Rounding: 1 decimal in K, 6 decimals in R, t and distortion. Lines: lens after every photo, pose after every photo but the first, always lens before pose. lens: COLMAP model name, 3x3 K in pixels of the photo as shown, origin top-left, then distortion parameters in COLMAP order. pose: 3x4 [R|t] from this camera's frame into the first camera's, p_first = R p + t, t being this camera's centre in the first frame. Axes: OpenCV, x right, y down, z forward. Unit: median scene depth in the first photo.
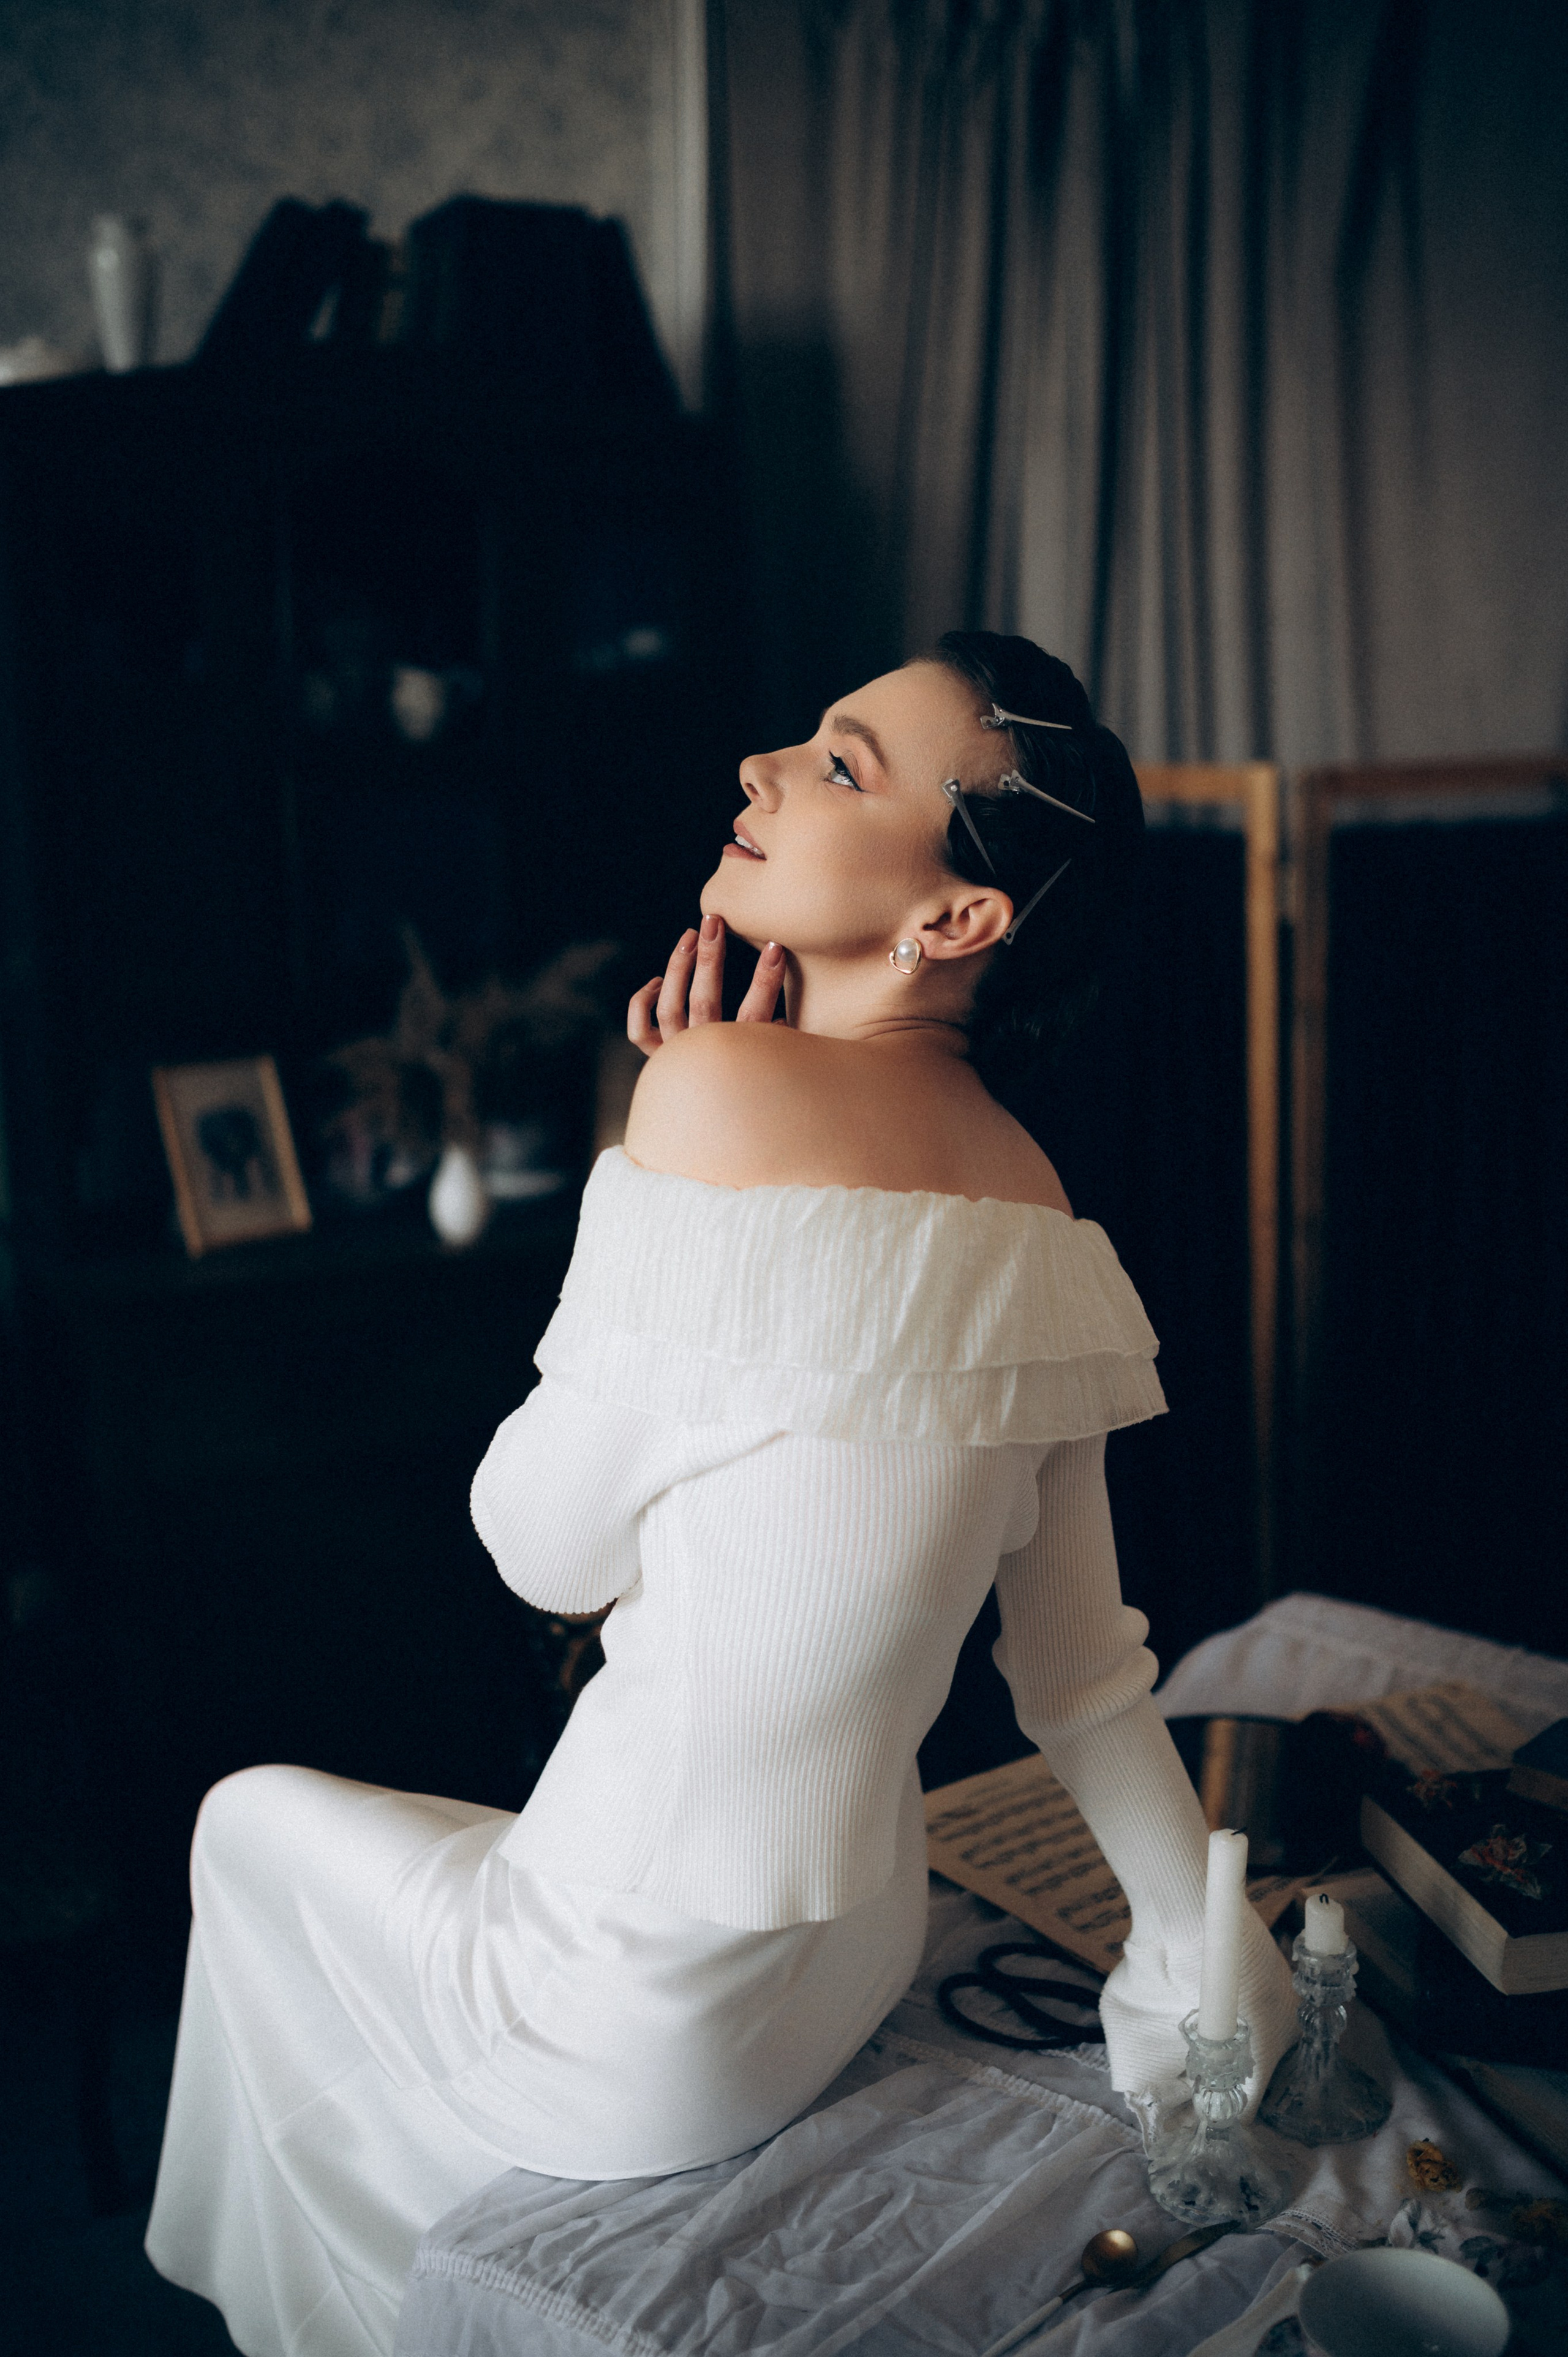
lens RADIAL K [[2463.9, 0, 862.5], [0, 2463.9, 1161.9], [0, 0, 1]] dist [-0.037143, 0.018056]
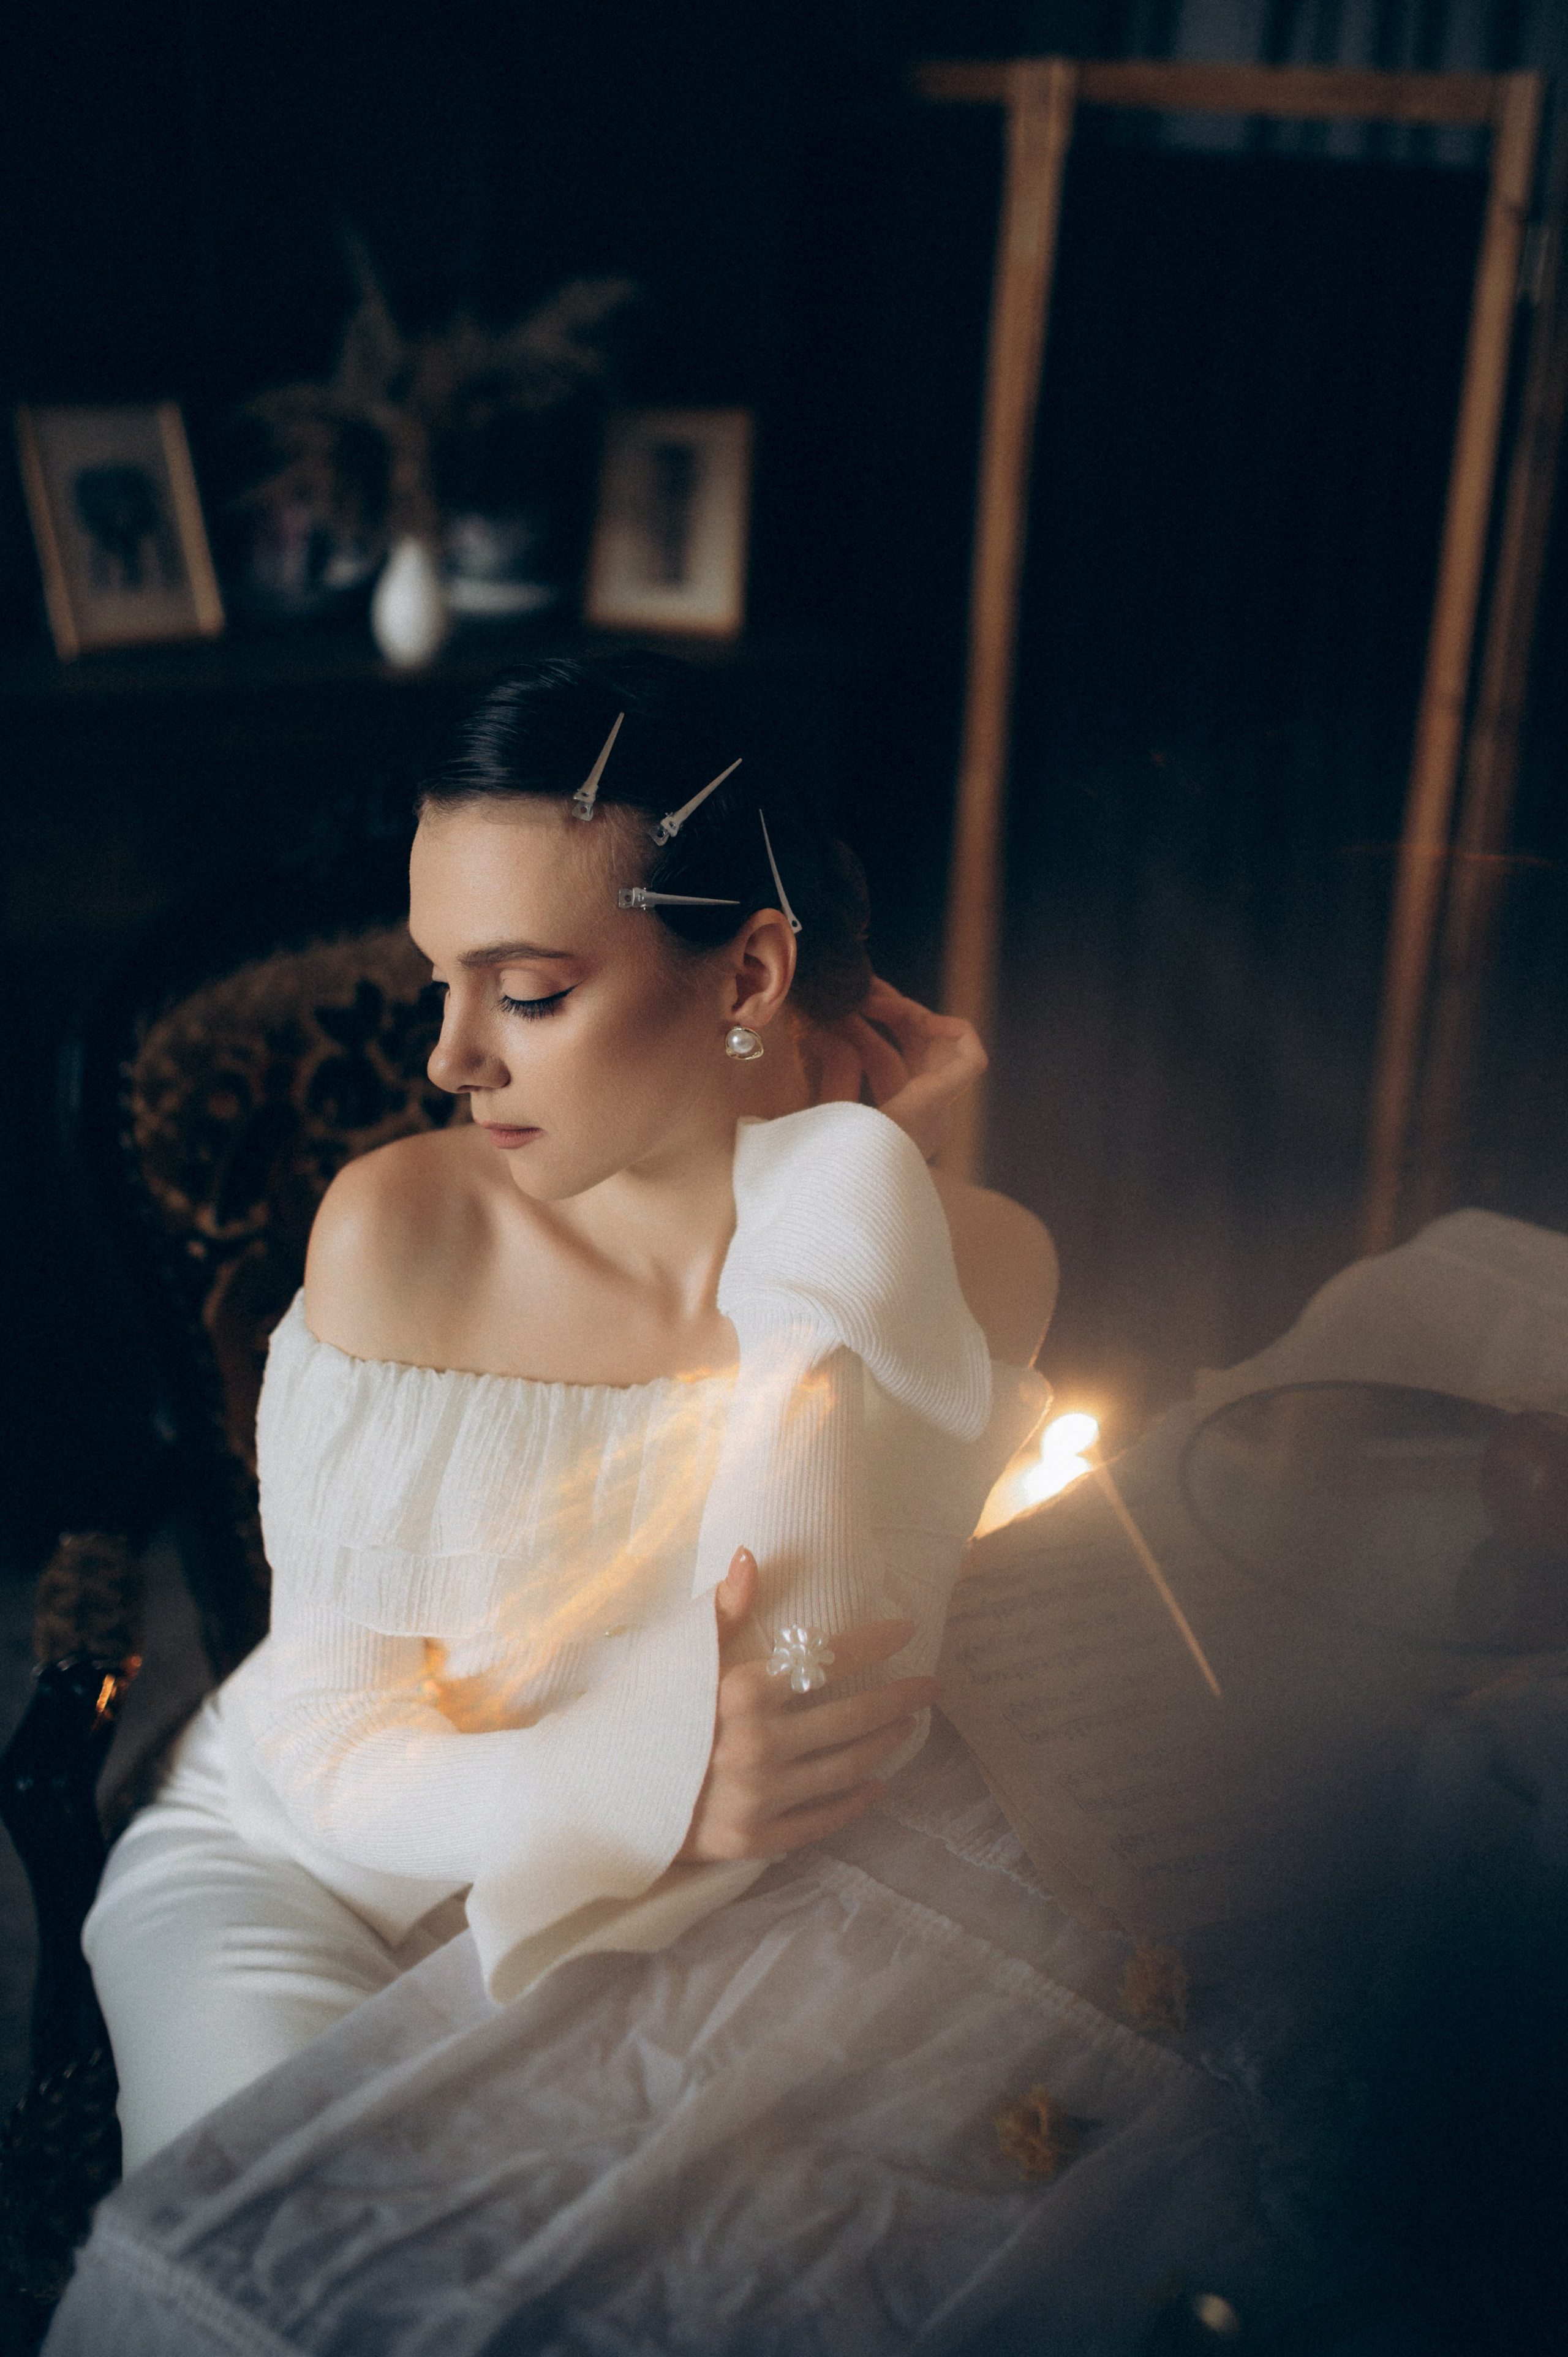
lens RADIAL K [[2463.9, 0, 862.5], [0, 2463.9, 1161.9], [0, 0, 1]] dist [-0.037143, 0.018056]
pose [[0.997141, 0.074227, -0.014176, 0.002190], [-0.069753, 0.976229, 0.205211, 0.017356], [0.029071, -0.203635, 0.978615, 0.217901]]
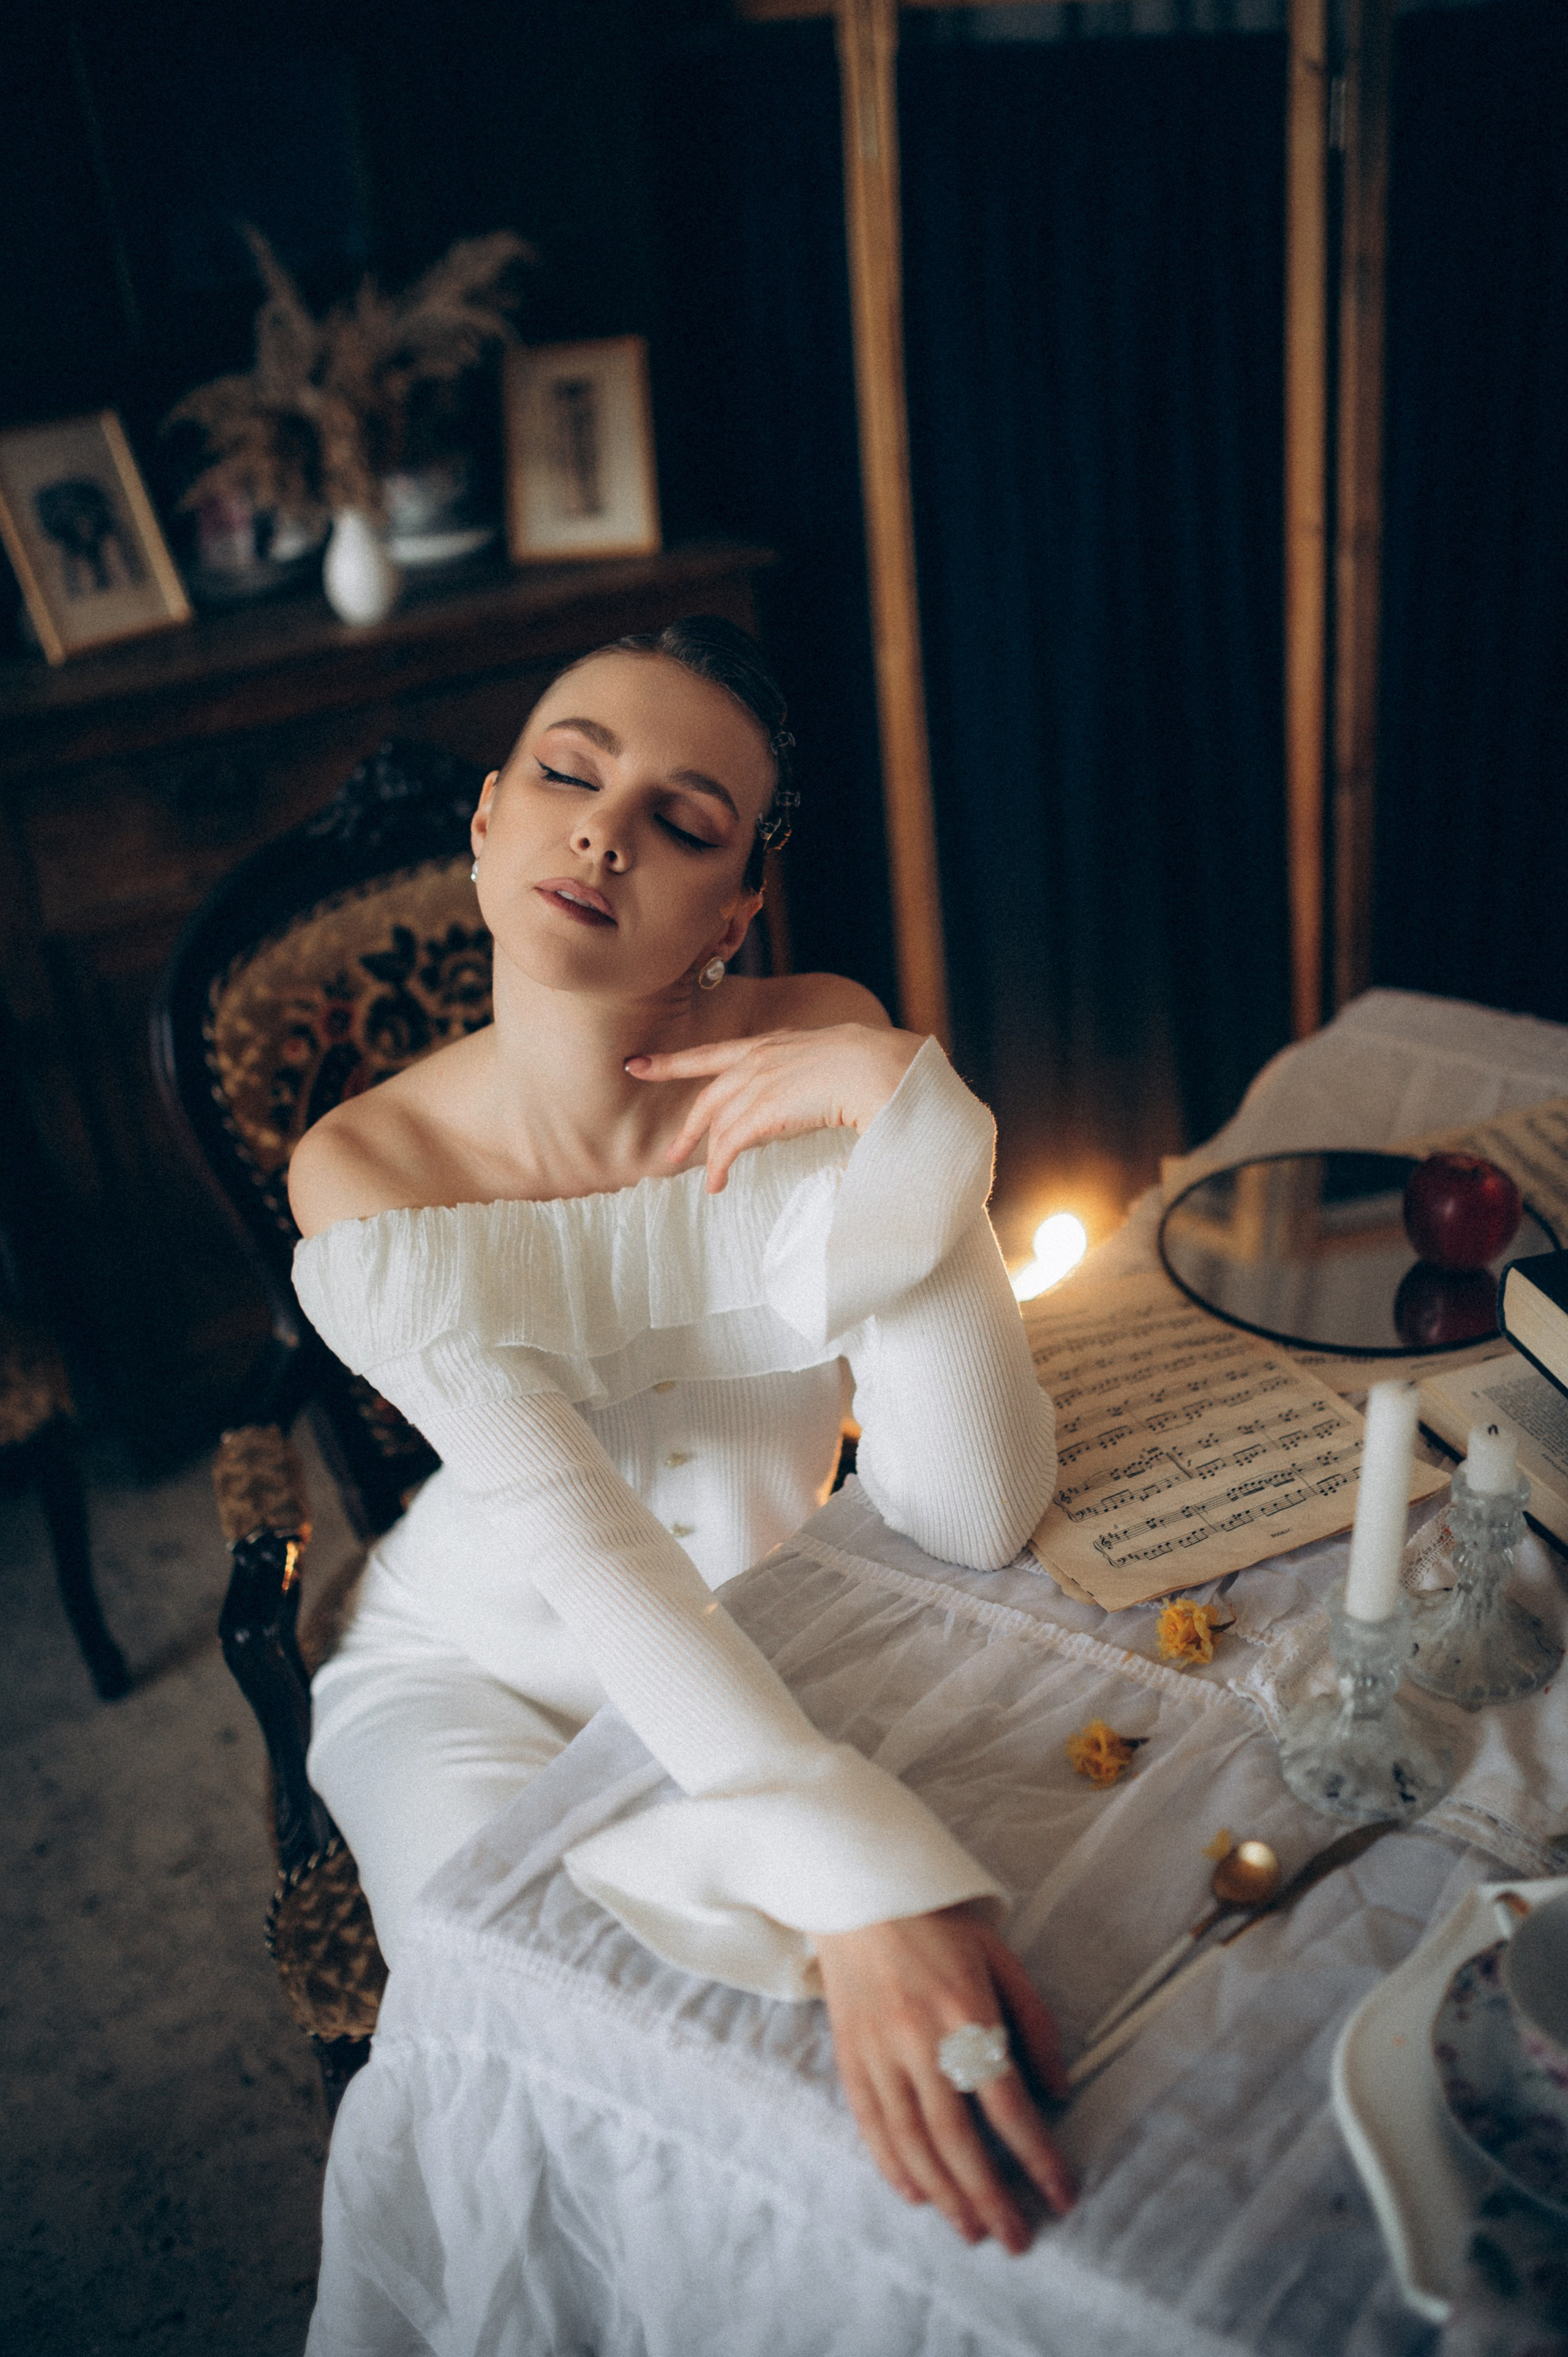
lens RADIAL K [[2399.8, 0, 865.1], [0, 2399.8, 1311.7], [0, 0, 1]] dist [-0.071030, 0.009530]
pose [[0.997904, -0.064716, 0.000601, -0.007365], [0.060970, 0.943173, 0.326661, -0.001402], [-0.021707, -0.325940, 0.945141, 0.146541]]
